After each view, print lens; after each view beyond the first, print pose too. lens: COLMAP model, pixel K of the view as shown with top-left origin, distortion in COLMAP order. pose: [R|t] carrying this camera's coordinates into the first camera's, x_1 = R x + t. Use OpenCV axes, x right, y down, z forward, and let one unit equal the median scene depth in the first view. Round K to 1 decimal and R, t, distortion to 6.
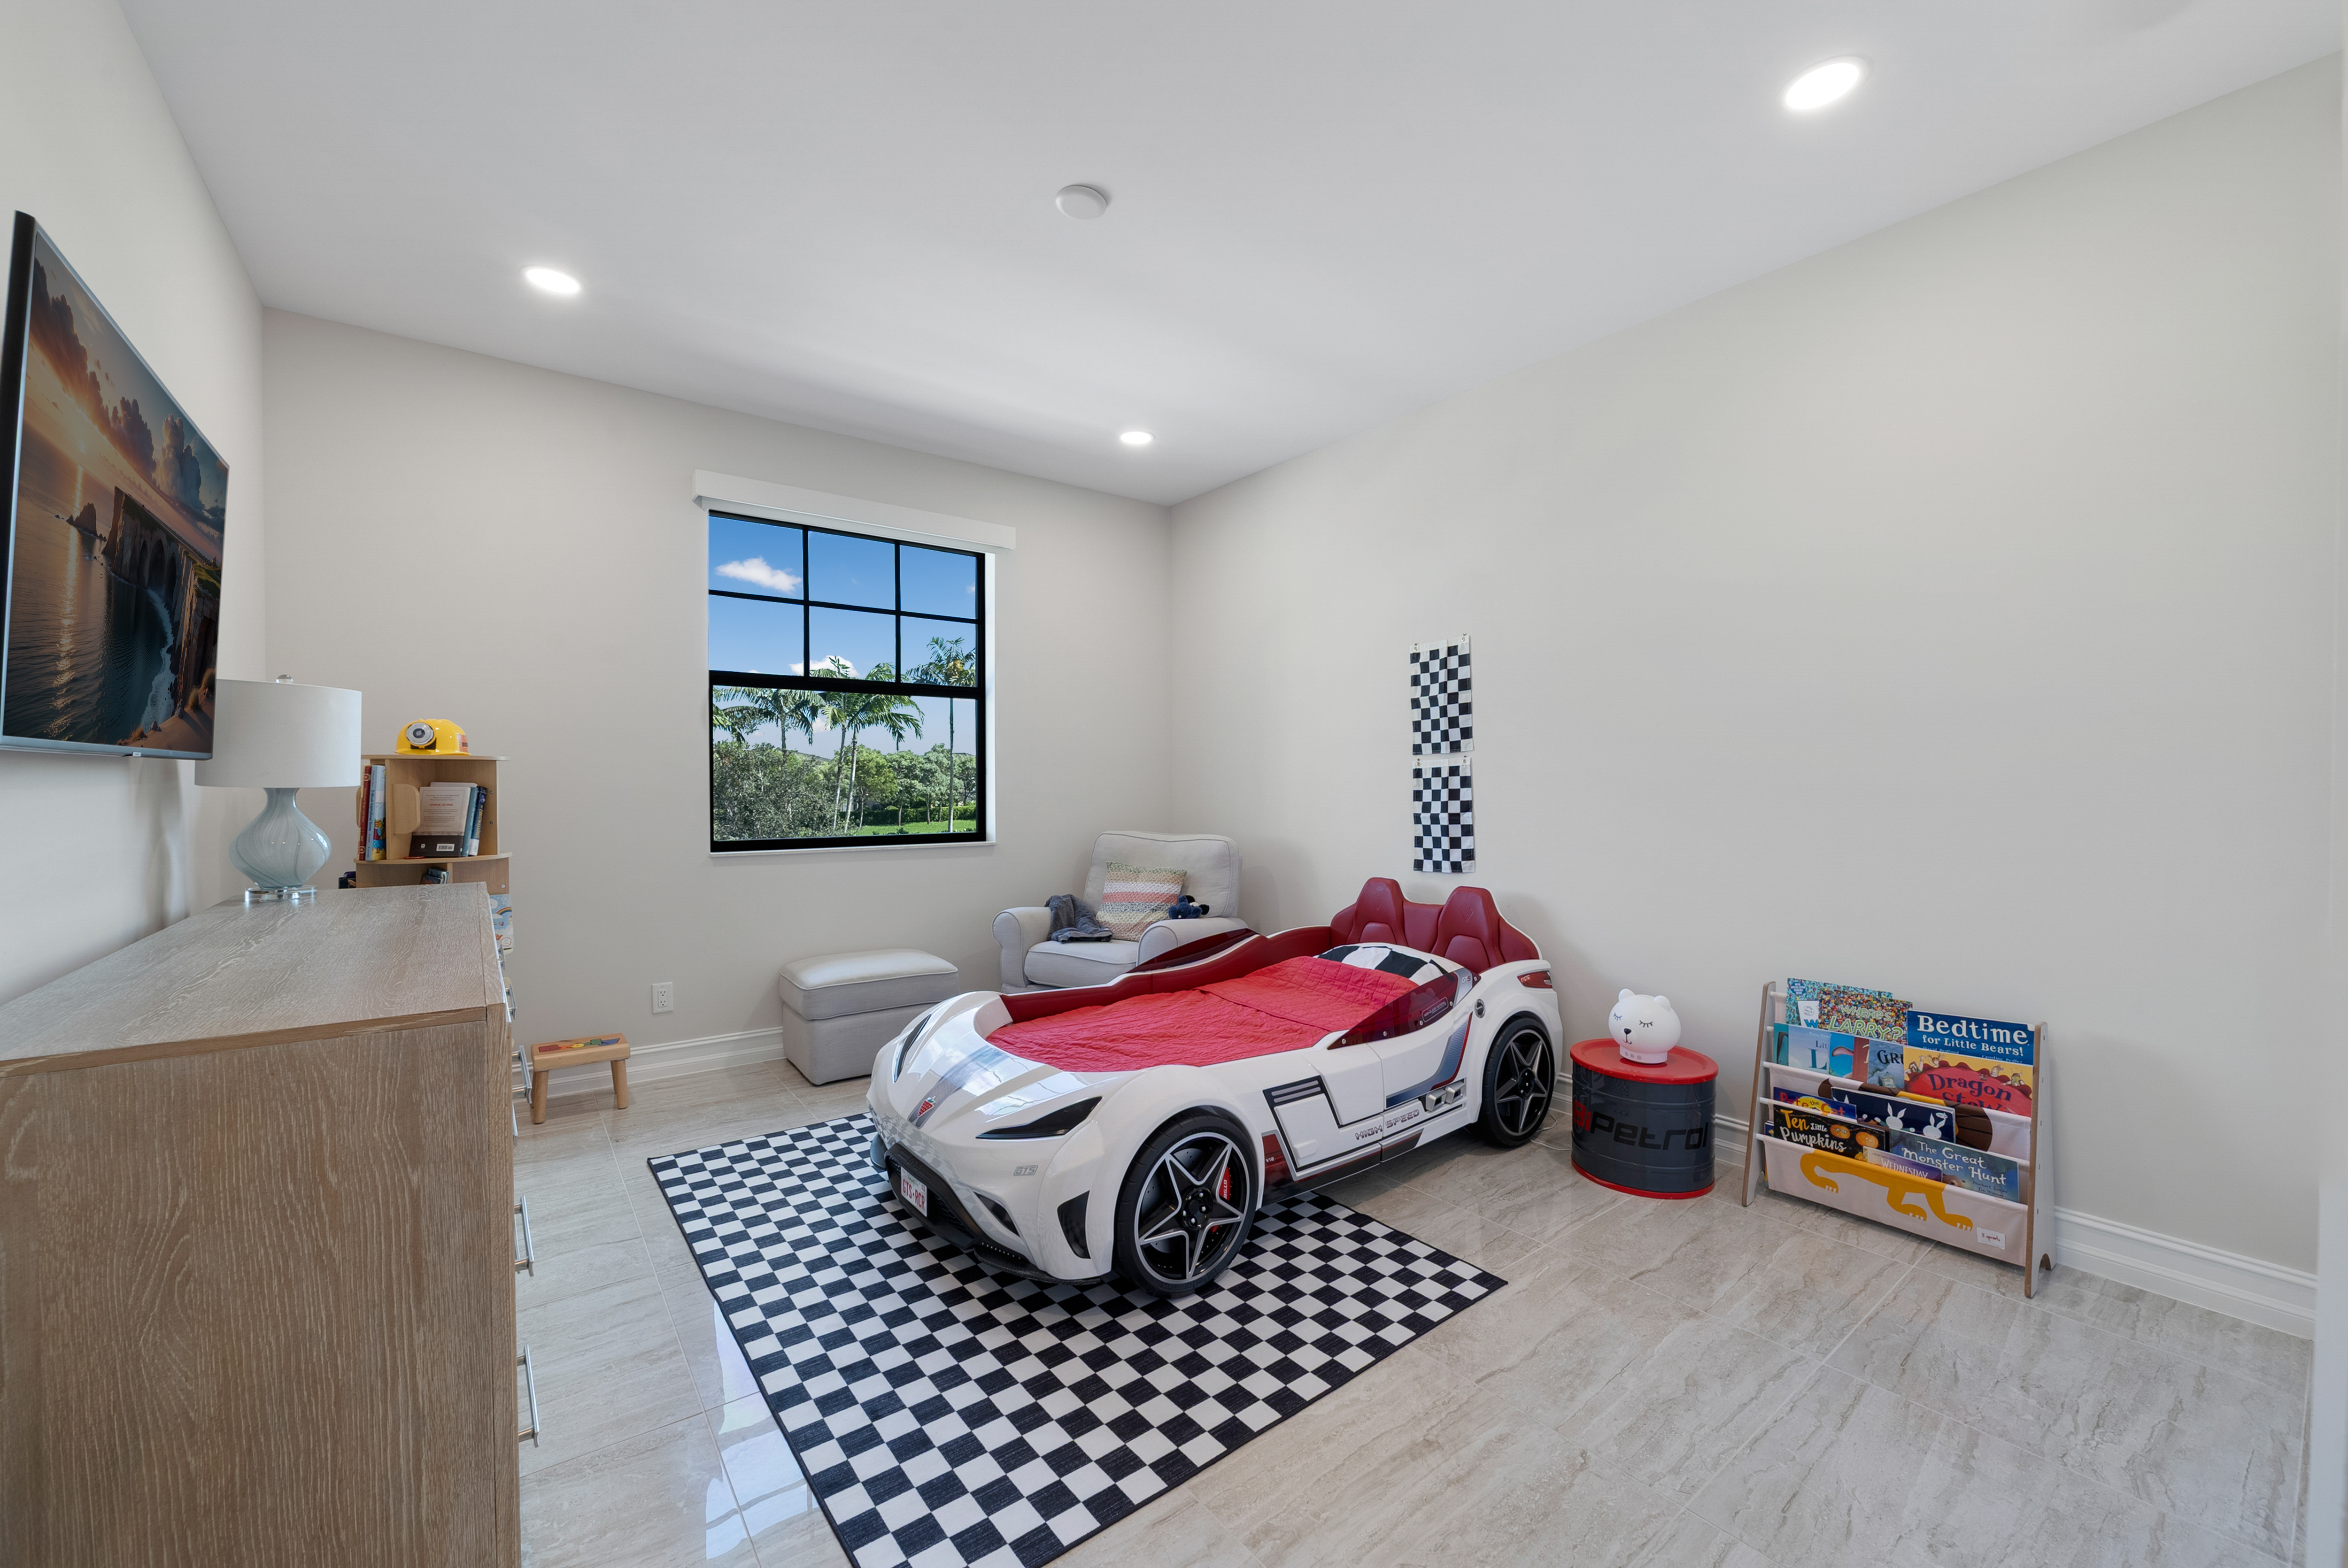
lens RADIAL K [[939.9, 0, 1174.0], [0, 939.9, 784.0], [0, 0, 1]] dist [-0.000255, -0.000006]
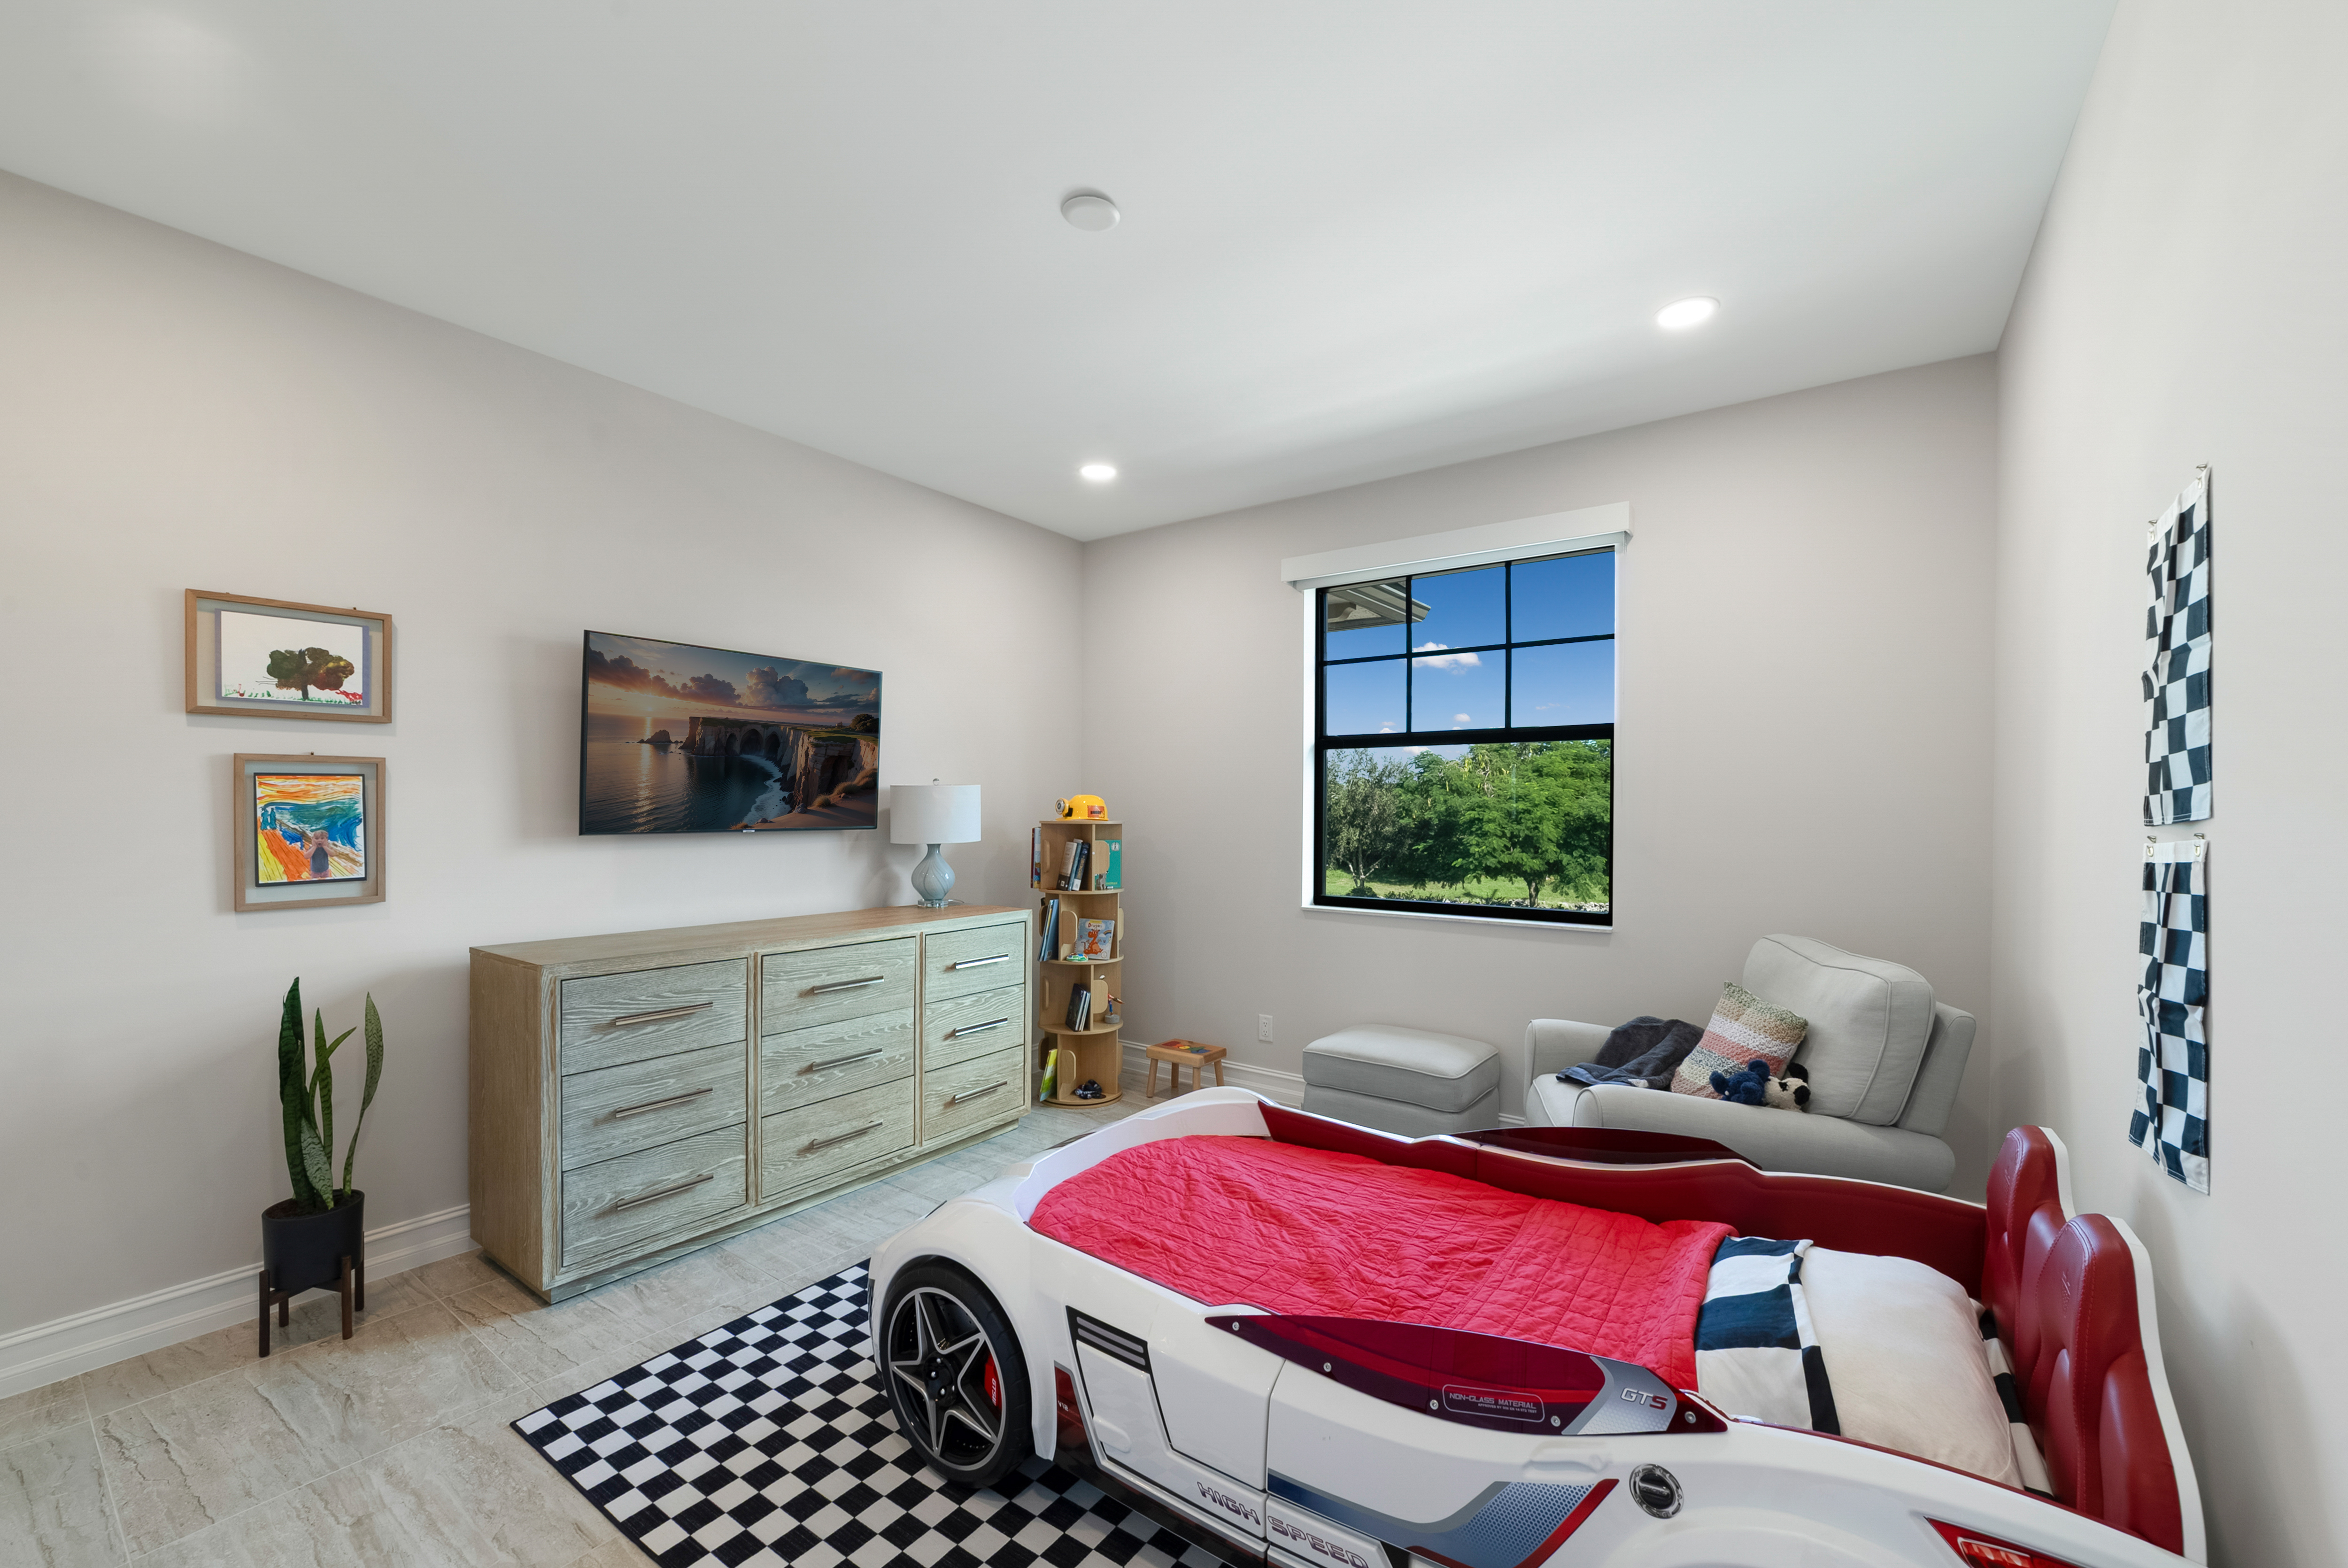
lens RADIAL K [[929.9, 0, 1175.6], [0, 929.9, 810.6], [0, 0, 1]] dist [-0.013802, 0.000004]
pose [[0.286101, -0.001258, -0.958199, 0.673462], [-0.013536, 0.999894, -0.005355, -0.041179], [0.958104, 0.014502, 0.286054, 0.737728]]
